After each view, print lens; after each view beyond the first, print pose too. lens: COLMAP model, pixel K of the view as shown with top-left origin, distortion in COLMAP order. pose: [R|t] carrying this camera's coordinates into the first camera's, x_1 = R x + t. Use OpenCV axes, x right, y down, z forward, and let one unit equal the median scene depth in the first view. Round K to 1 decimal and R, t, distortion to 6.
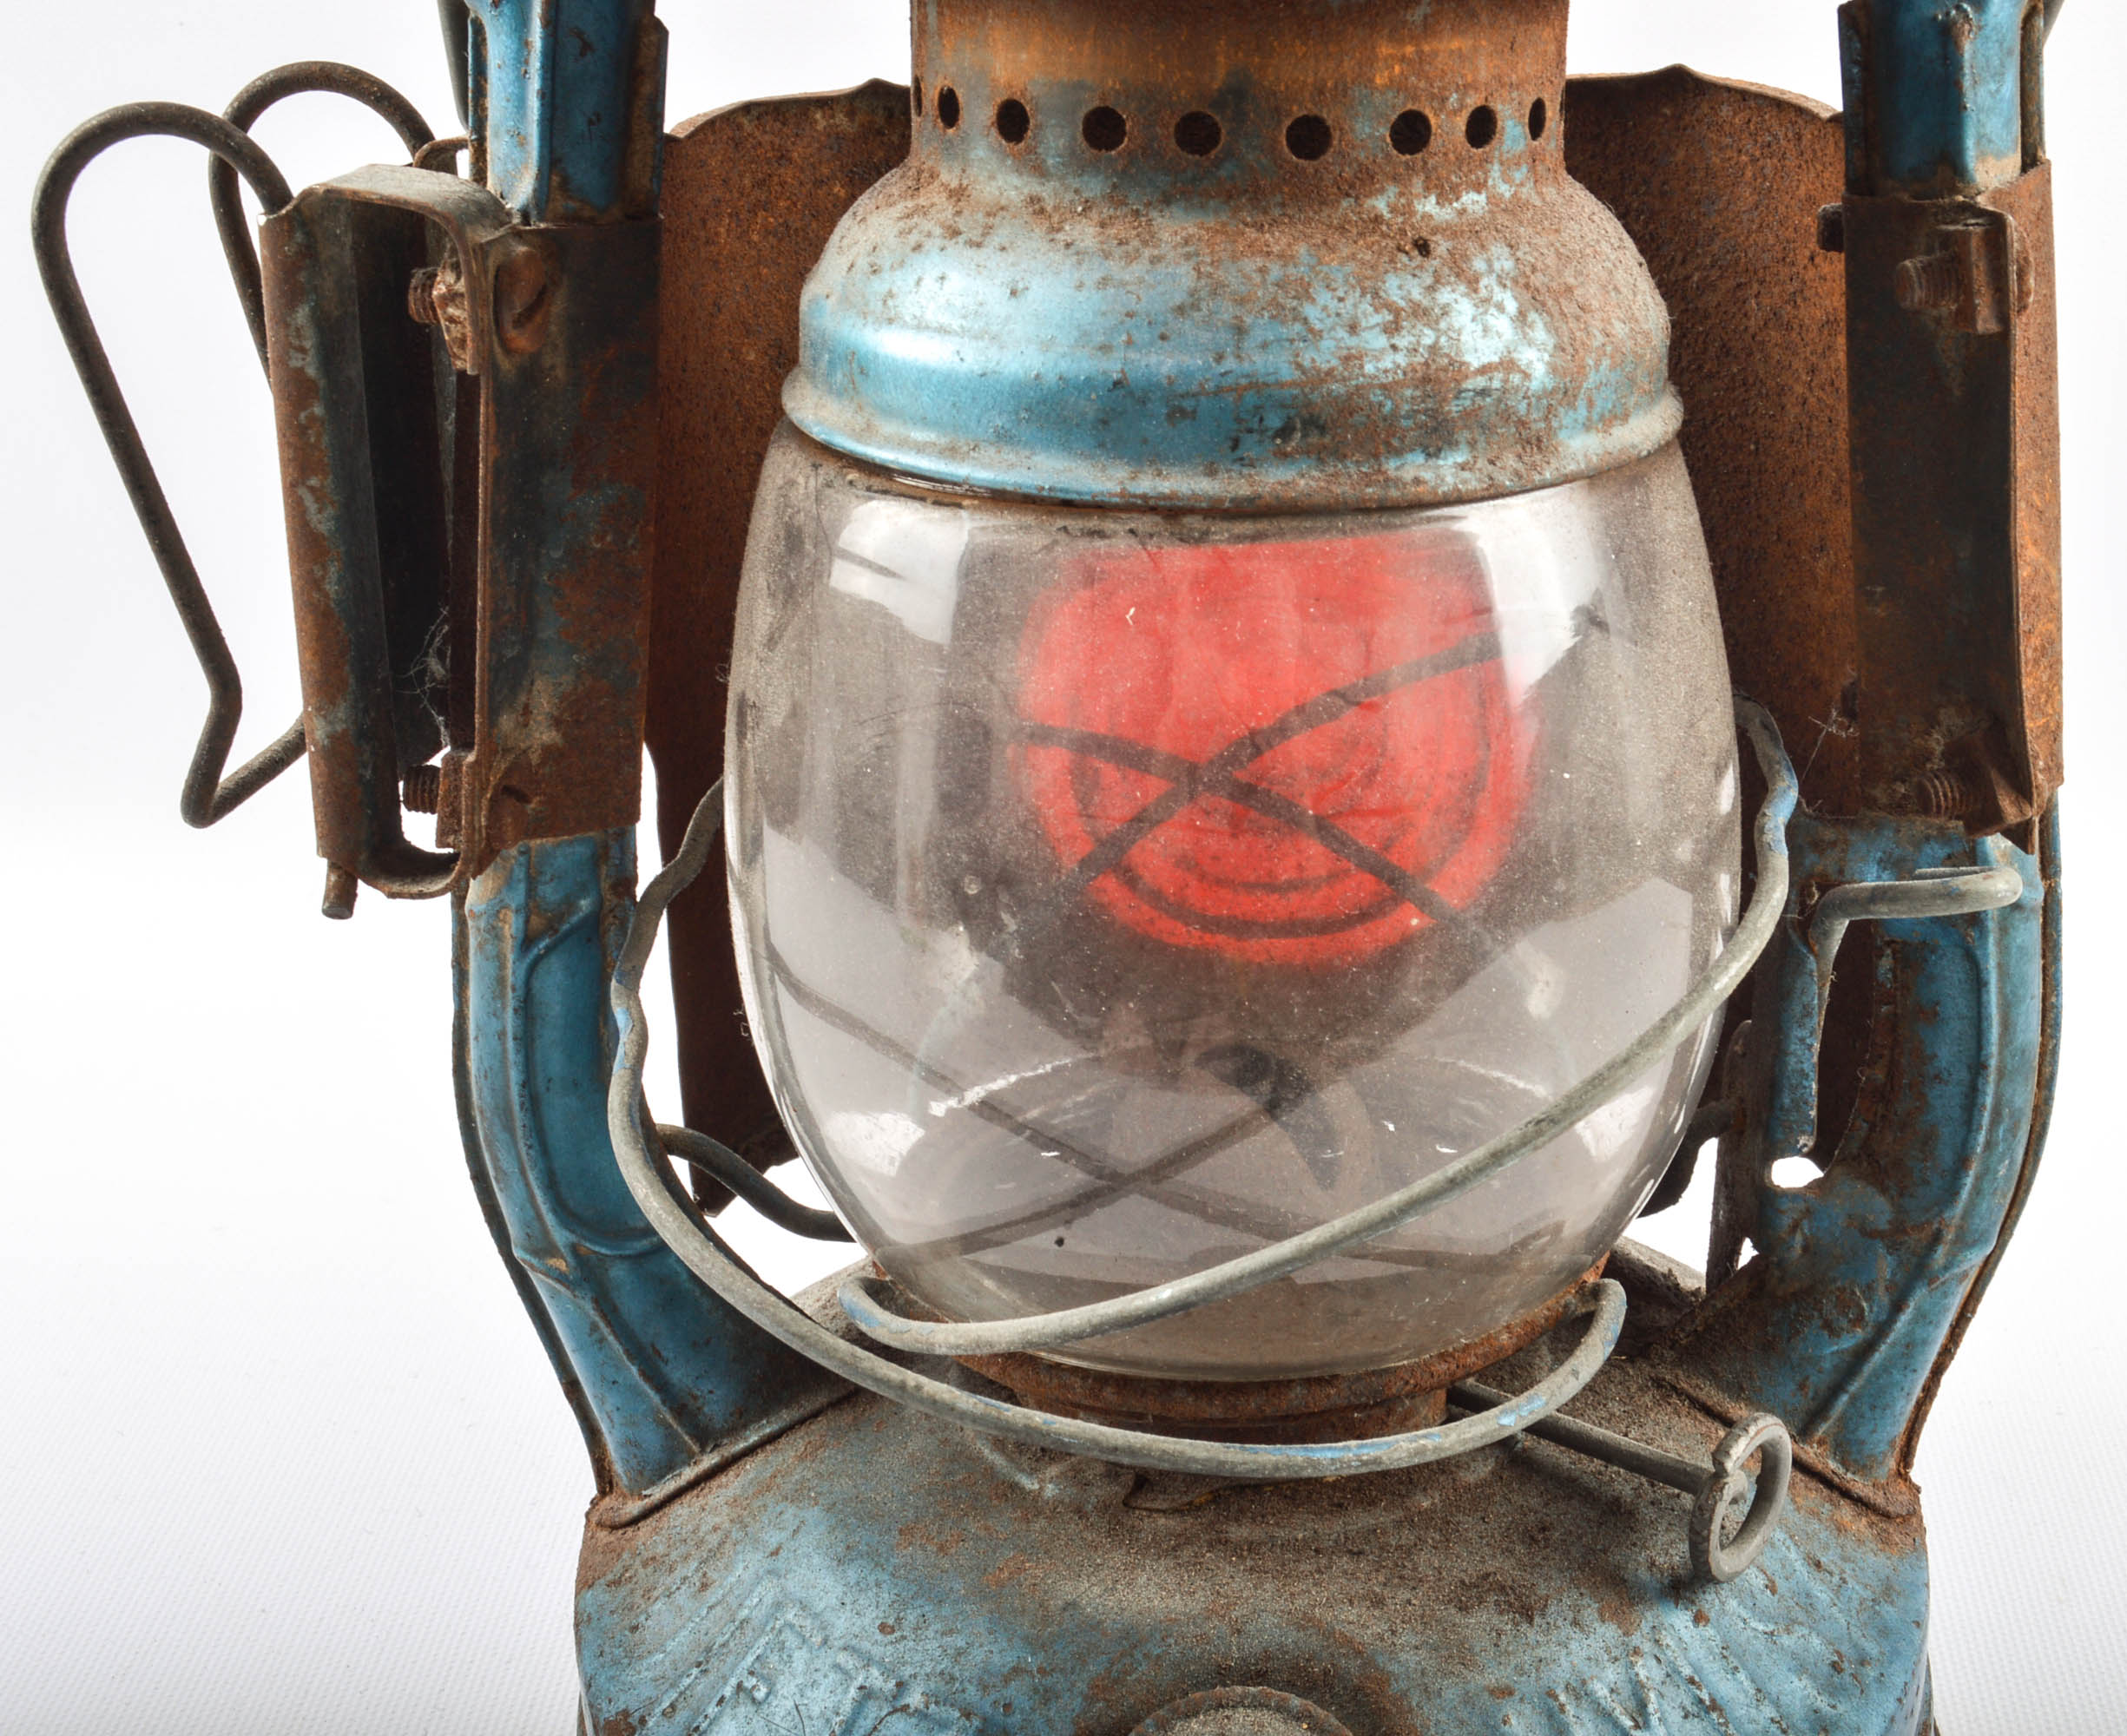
lens RADIAL K [[3253.4, 0, 1296.6], [0, 3253.4, 866.0], [0, 0, 1]] dist [-0.009840, -0.089393]
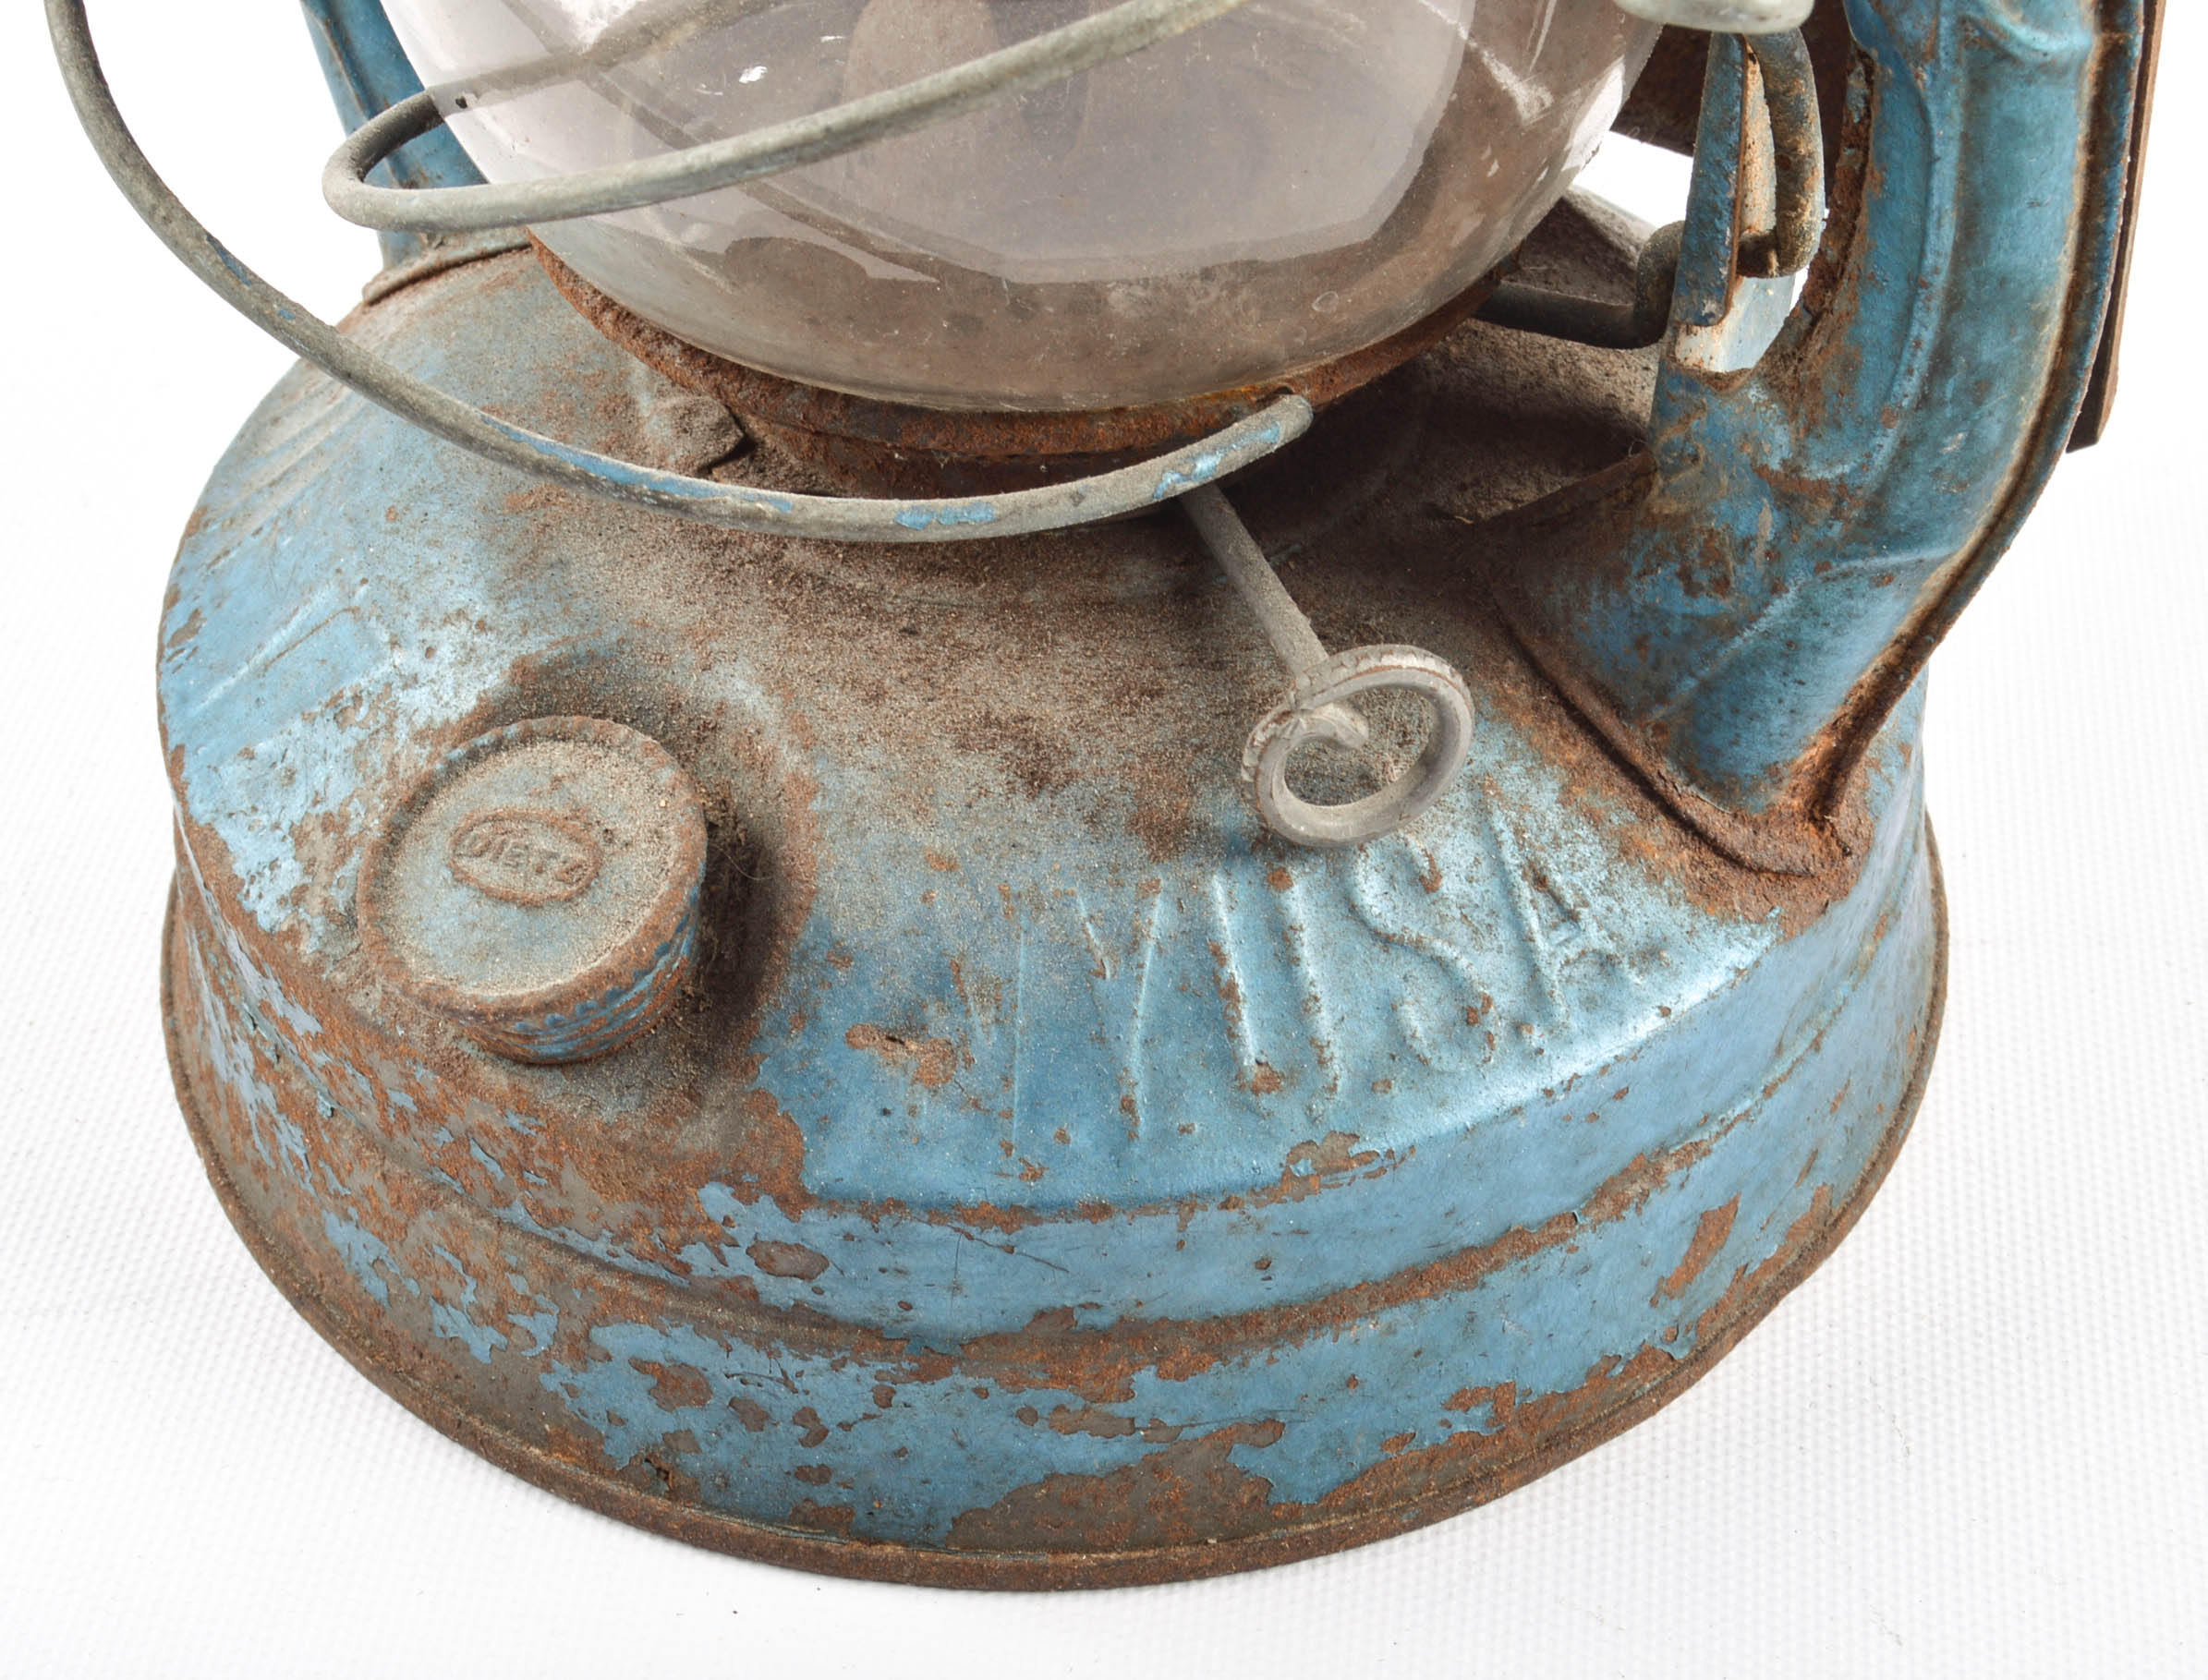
lens RADIAL K [[4073.0, 0, 1177.8], [0, 4073.0, 931.9], [0, 0, 1]] dist [0.001944, -0.022839]
pose [[0.838065, 0.378239, -0.393171, 0.480115], [-0.228745, 0.897865, 0.376184, -0.099170], [0.495301, -0.225330, 0.838989, 0.223133]]
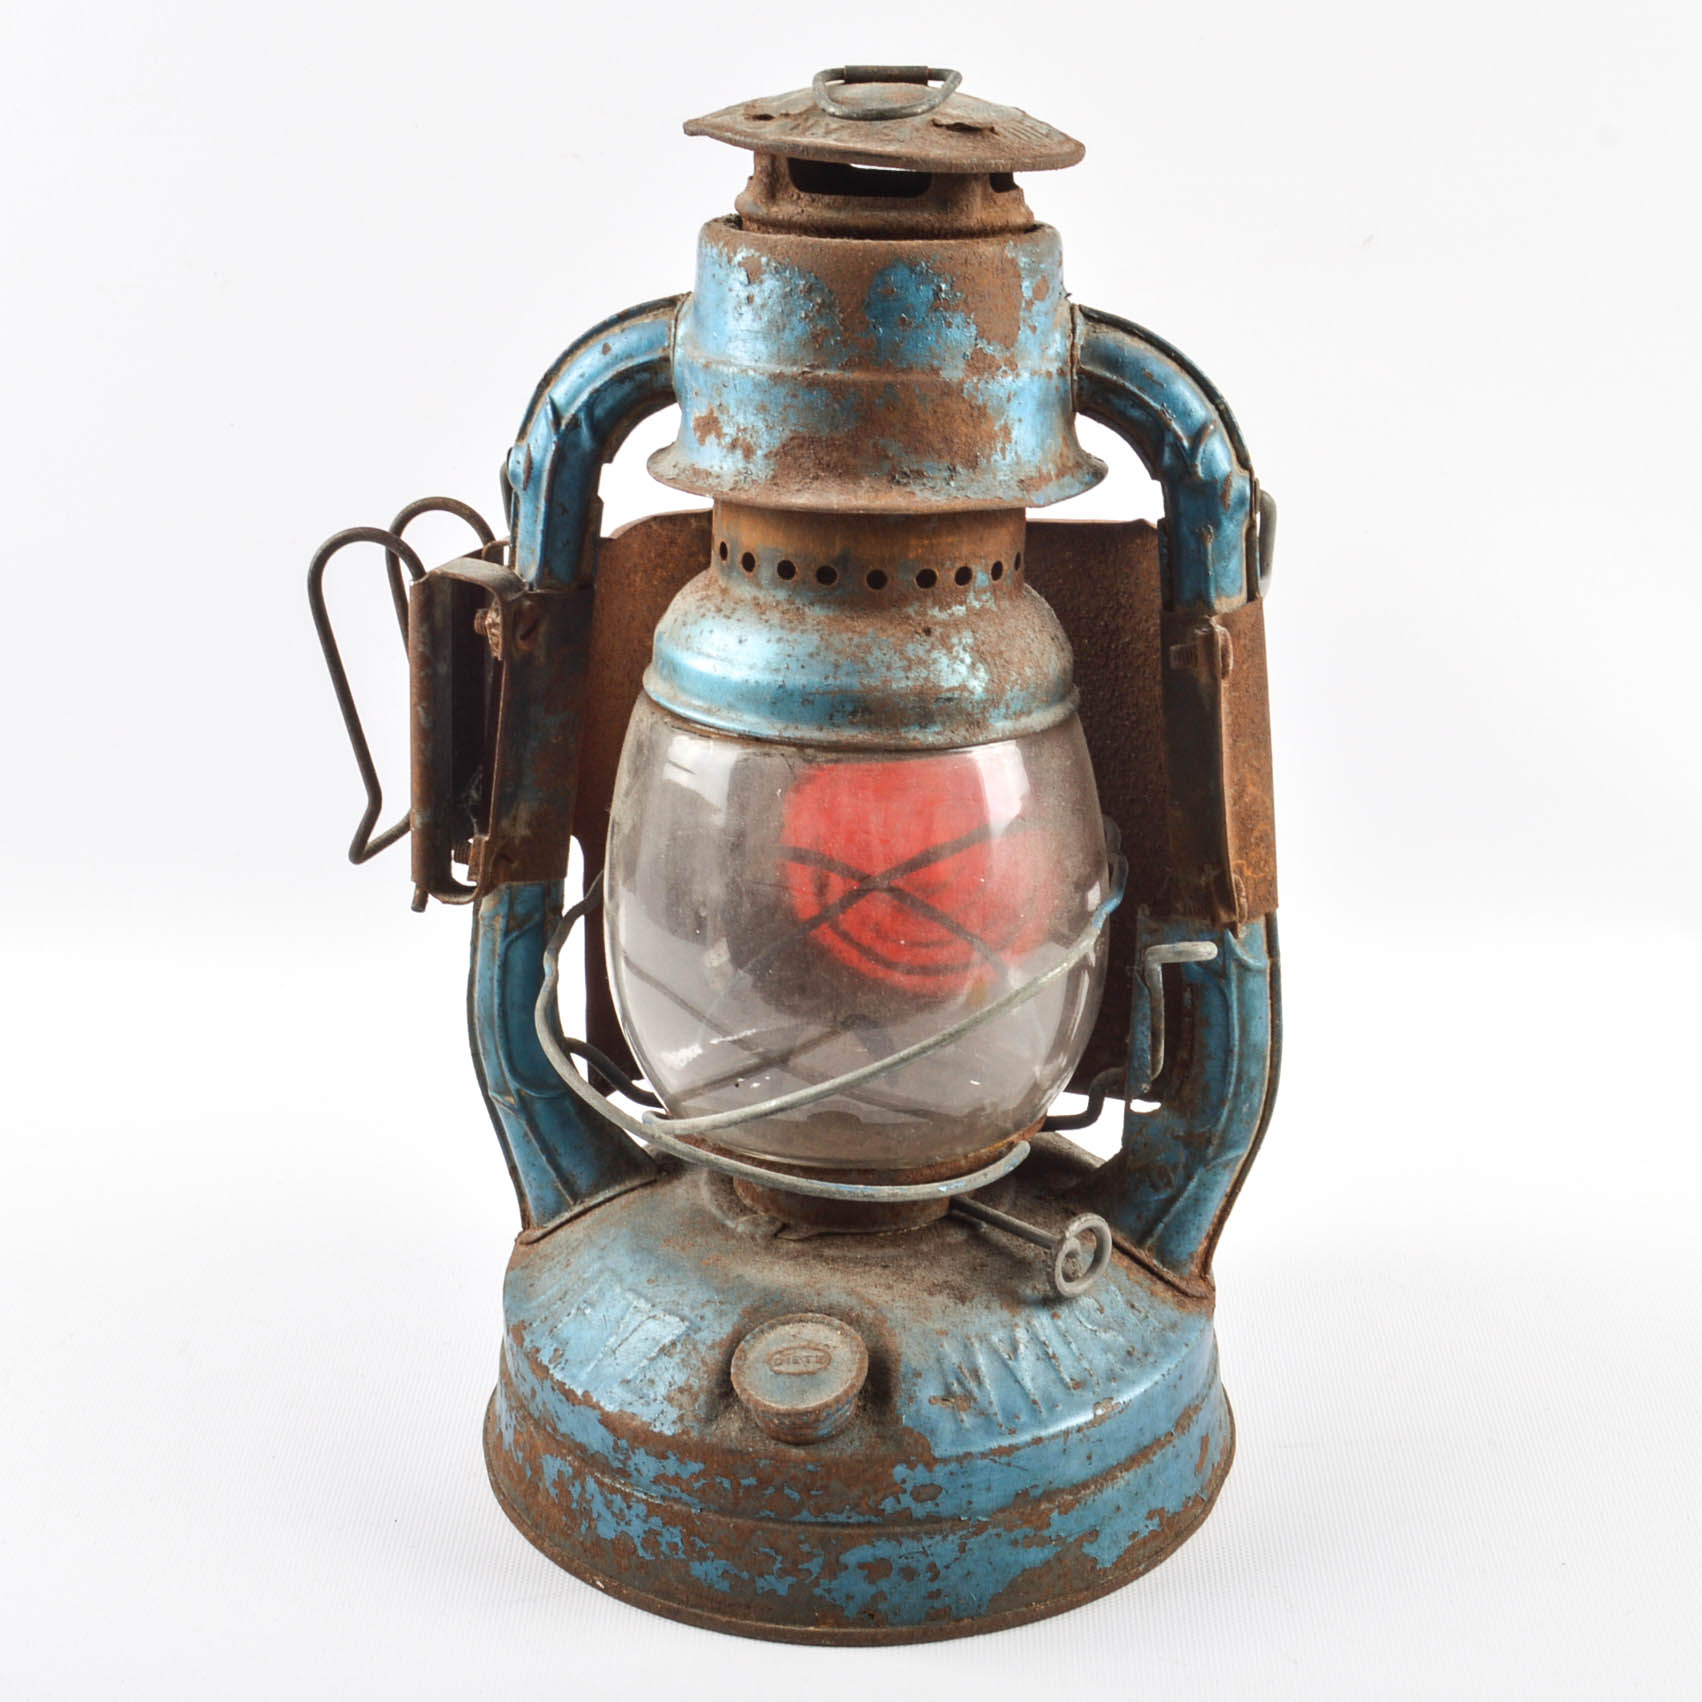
lens RADIAL K [[3391.7, 0, 851.0], [0, 3391.7, 851.0], [0, 0, 1]] dist [-0.022754, -0.131802]
pose [[0.985610, 0.067435, -0.155000, 0.308640], [-0.076326, 0.995719, -0.052138, 0.068799], [0.150820, 0.063218, 0.986538, -1.090287]]
